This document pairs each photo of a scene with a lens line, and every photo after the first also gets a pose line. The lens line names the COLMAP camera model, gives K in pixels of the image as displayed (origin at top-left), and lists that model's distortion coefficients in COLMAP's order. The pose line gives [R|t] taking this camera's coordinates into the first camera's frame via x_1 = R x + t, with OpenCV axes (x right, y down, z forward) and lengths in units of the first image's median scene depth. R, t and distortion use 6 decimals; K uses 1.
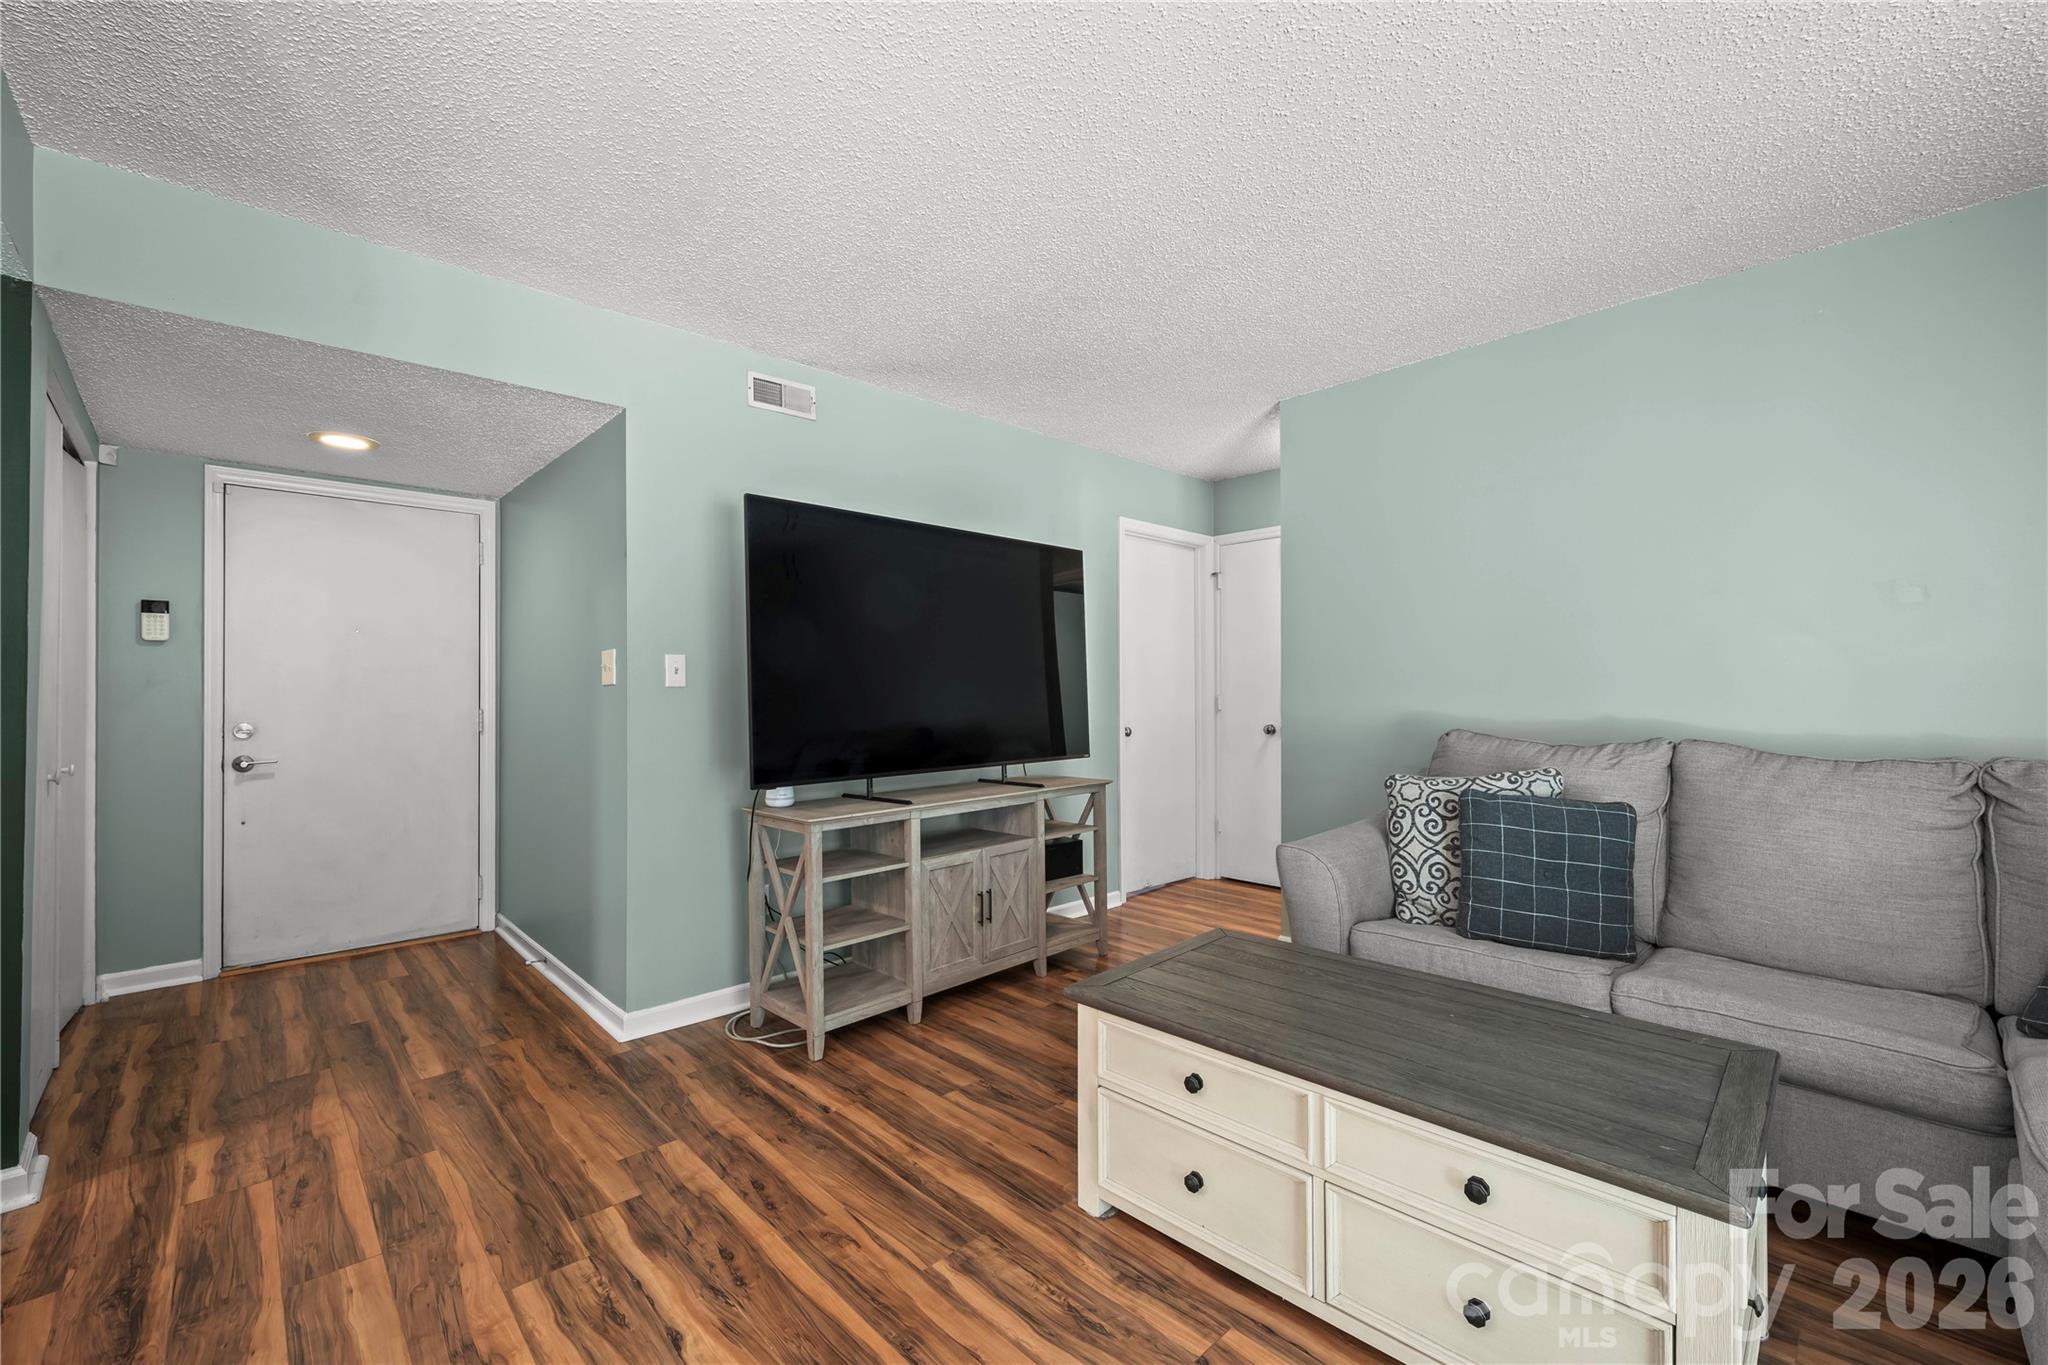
lens RADIAL K [[839.2, 0, 1018.0], [0, 839.2, 685.9], [0, 0, 1]] dist [-0.000098, -0.000329]
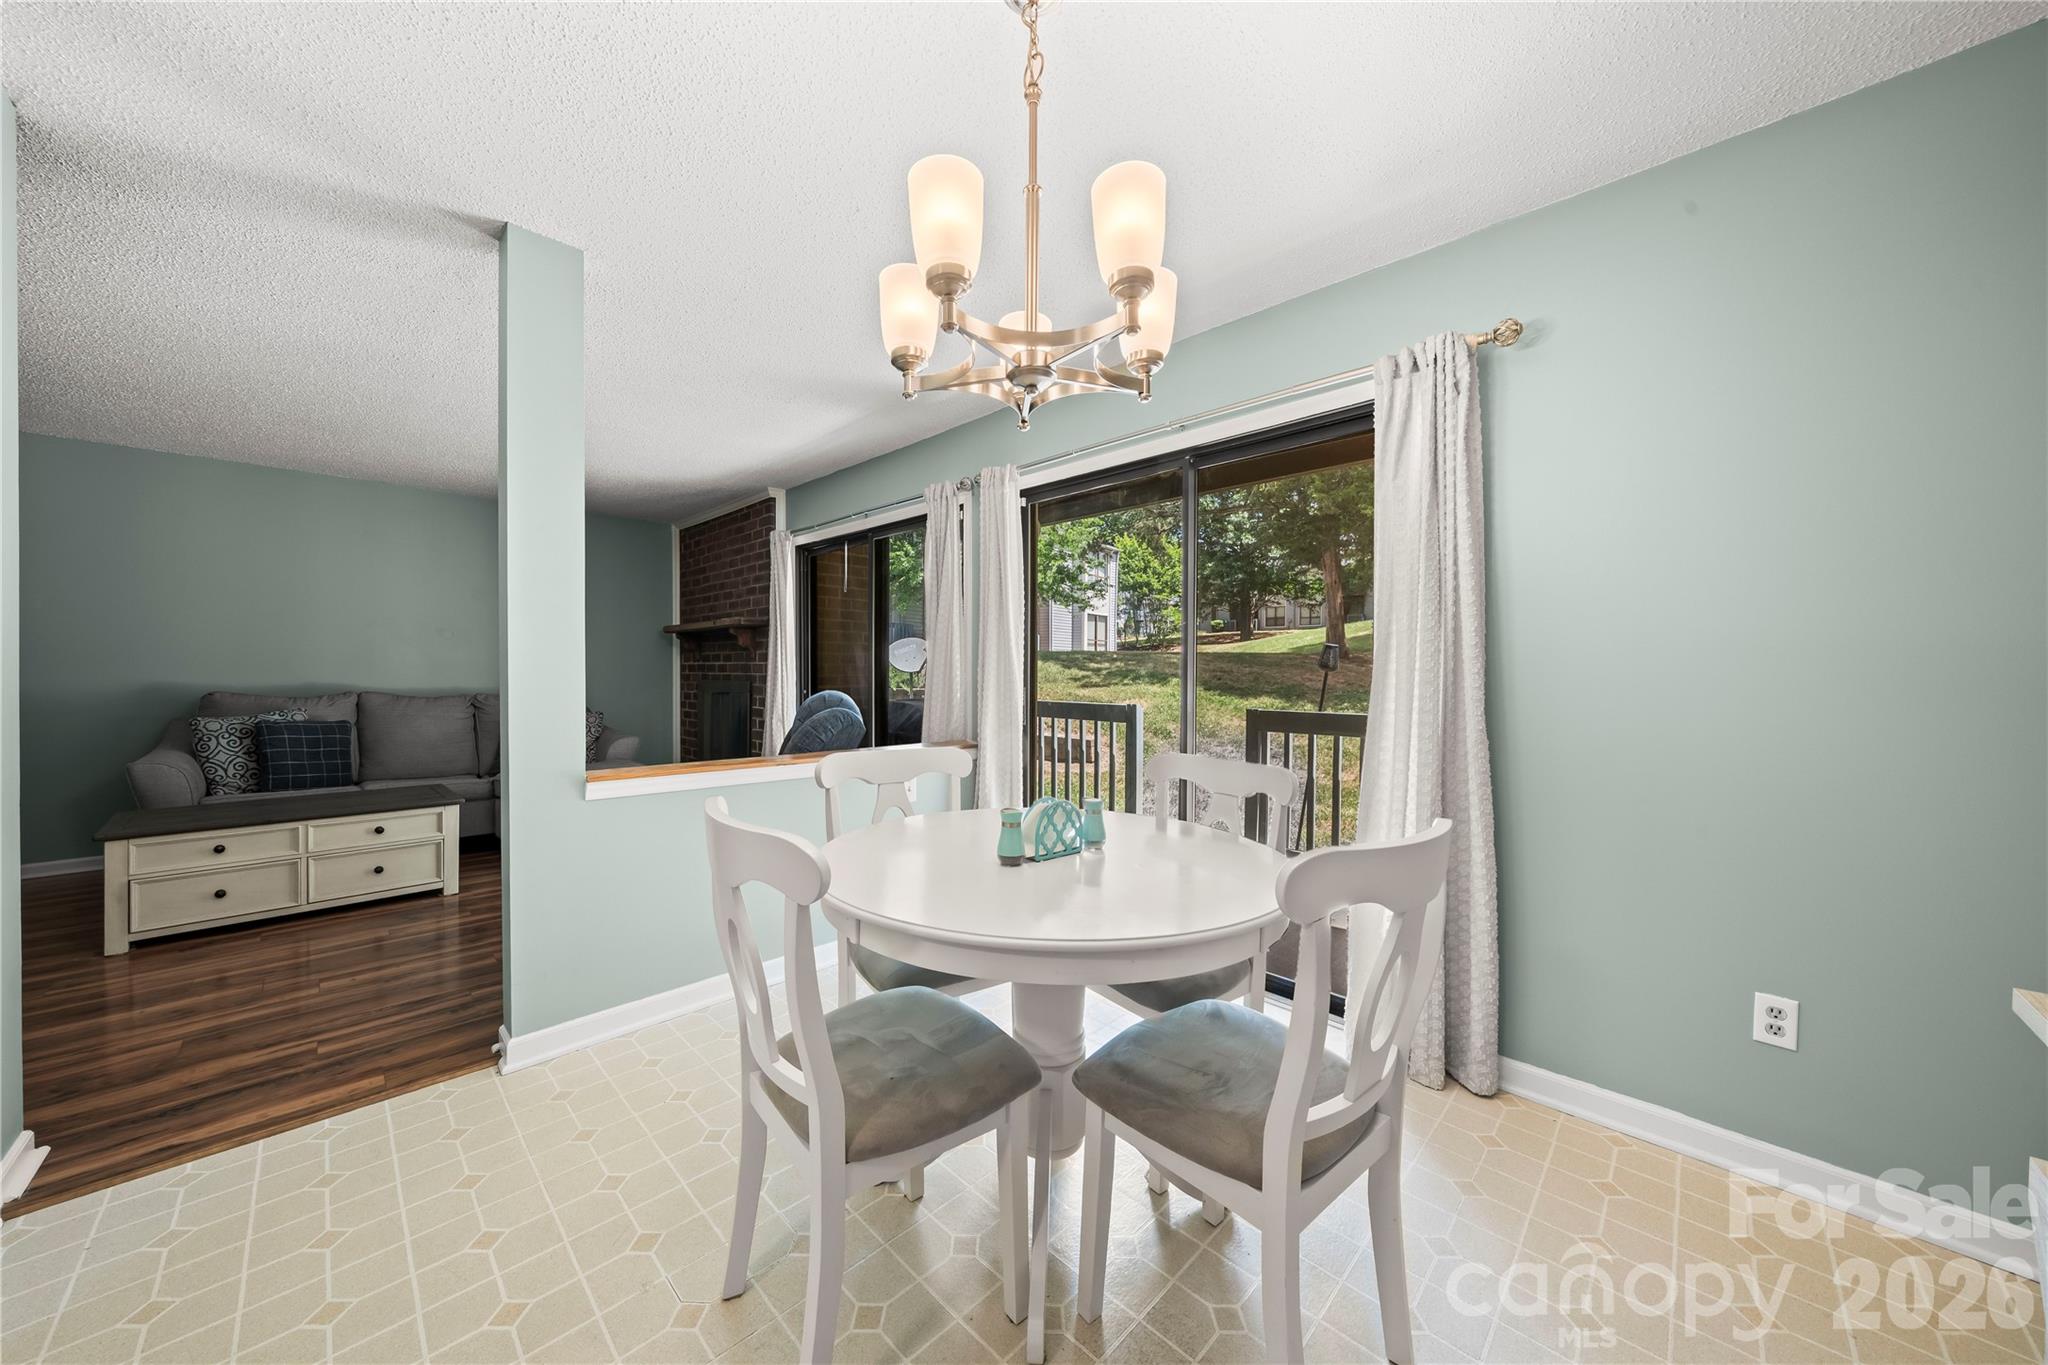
lens RADIAL K [[693.7, 0, 1017.0], [0, 693.7, 685.2], [0, 0, 1]] dist [-0.005517, 0.000075]
pose [[-0.038323, -0.013557, 0.999173, -1.073103], [-0.012905, 0.999831, 0.013071, 0.000577], [-0.999182, -0.012393, -0.038491, -0.643701]]
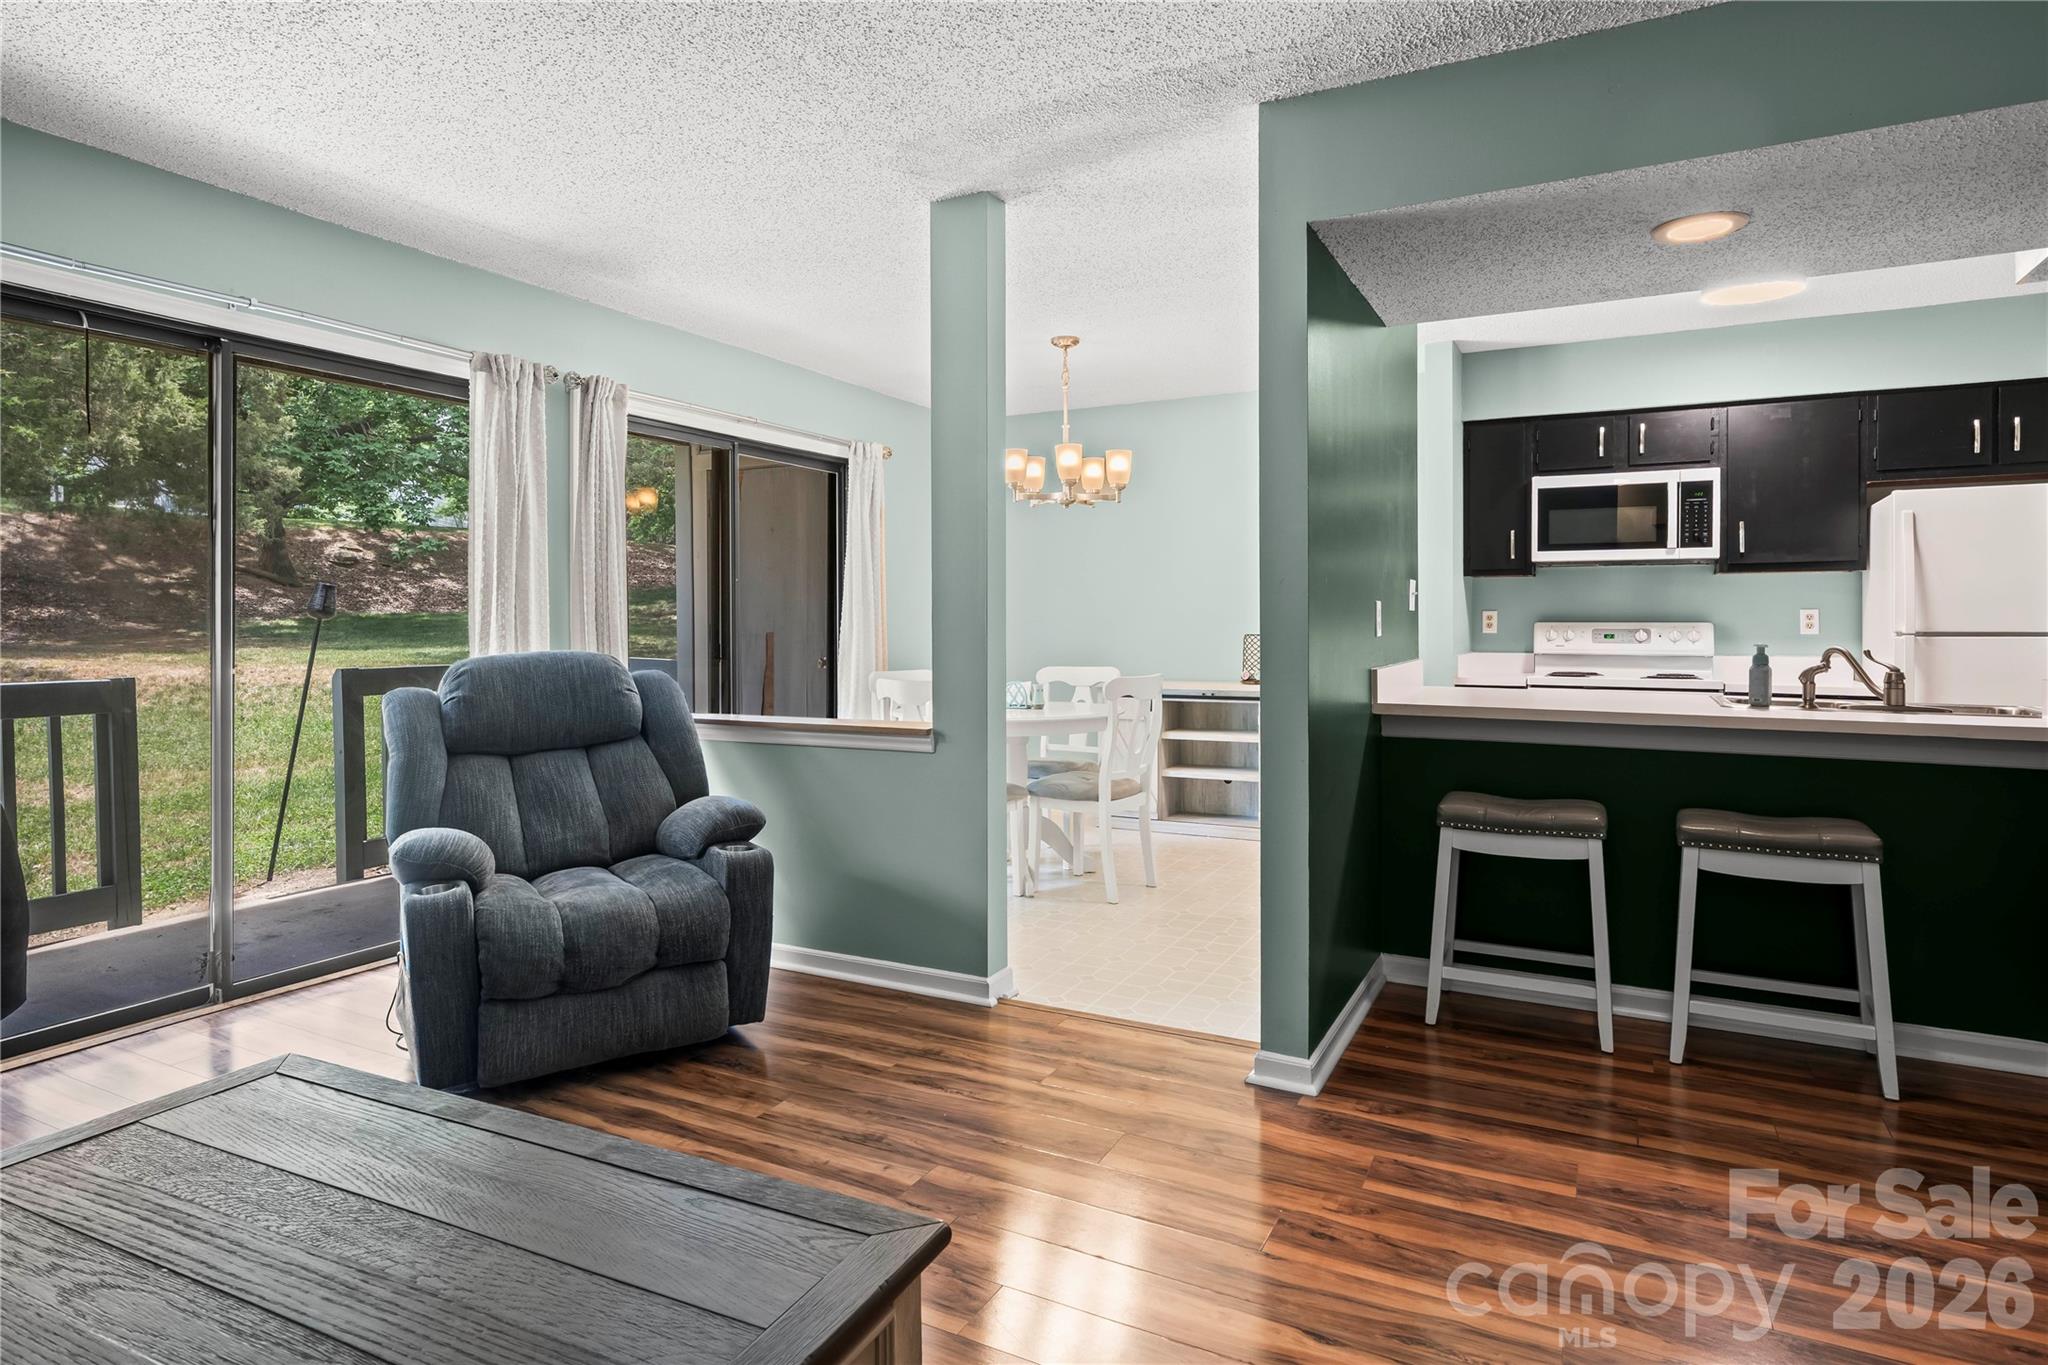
lens RADIAL K [[1124.0, 0, 1022.3], [0, 1124.0, 625.3], [0, 0, 1]] dist [-0.000306, -0.000458]
pose [[-0.945136, 0.008360, -0.326571, 0.168814], [0.009394, 0.999955, -0.001591, 0.008915], [0.326543, -0.004571, -0.945171, 1.216674]]
